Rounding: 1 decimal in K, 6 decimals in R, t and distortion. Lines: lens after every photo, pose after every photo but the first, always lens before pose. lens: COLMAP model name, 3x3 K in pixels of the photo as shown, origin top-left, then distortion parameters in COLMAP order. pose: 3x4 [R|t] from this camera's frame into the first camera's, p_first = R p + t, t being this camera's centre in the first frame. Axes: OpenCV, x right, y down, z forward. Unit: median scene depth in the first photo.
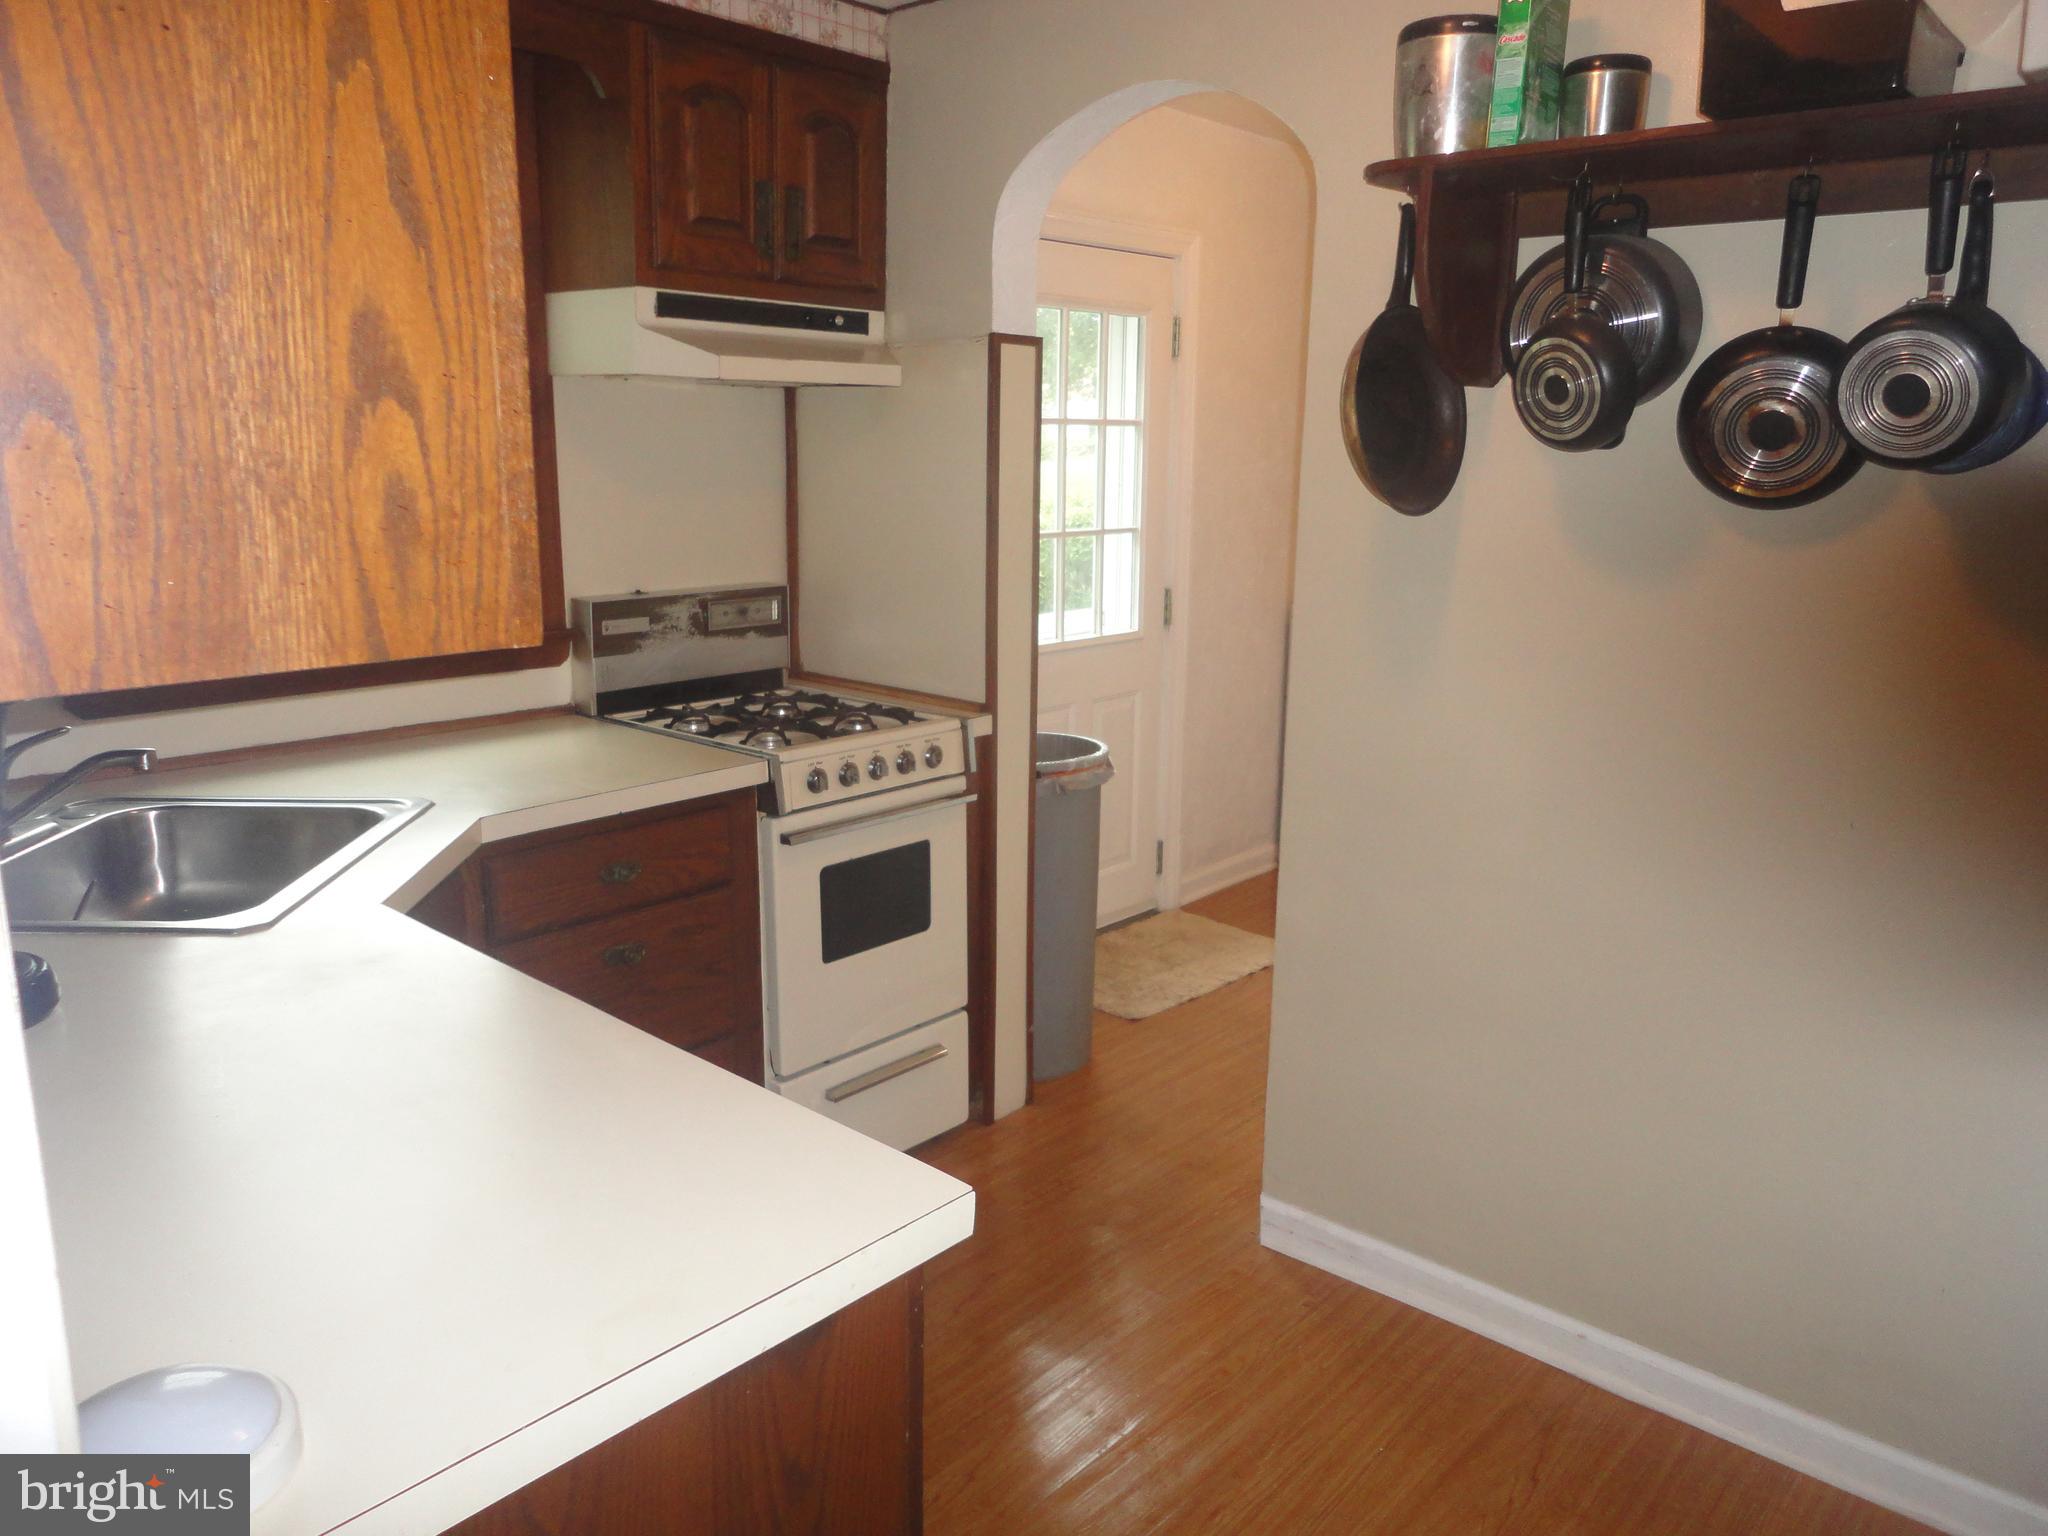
lens RADIAL K [[1500.9, 0, 1021.9], [0, 1500.9, 773.3], [0, 0, 1]] dist [-0.005979, 0.013155]
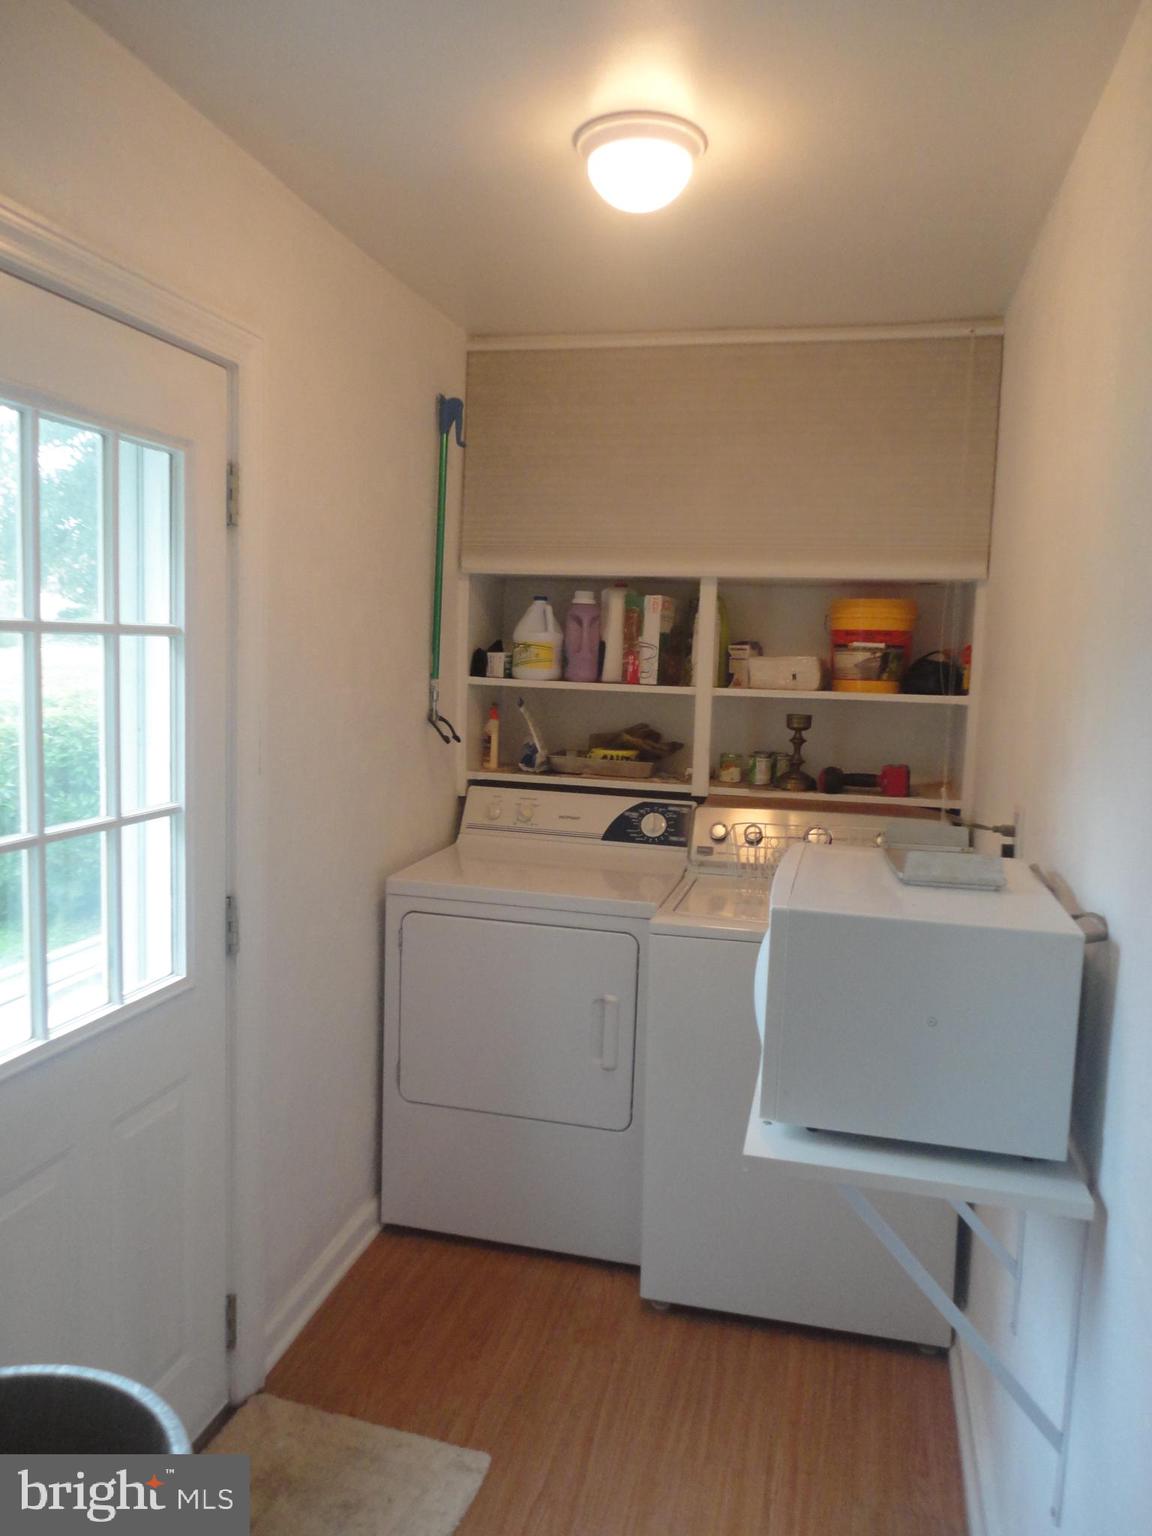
lens RADIAL K [[1125.7, 0, 576.7], [0, 1125.7, 767.6], [0, 0, 1]] dist [-0.005979, 0.013155]
pose [[0.889977, -0.030103, 0.455011, 0.015863], [0.079135, 0.992874, -0.089095, -0.128921], [-0.449087, 0.115300, 0.886017, 0.545365]]
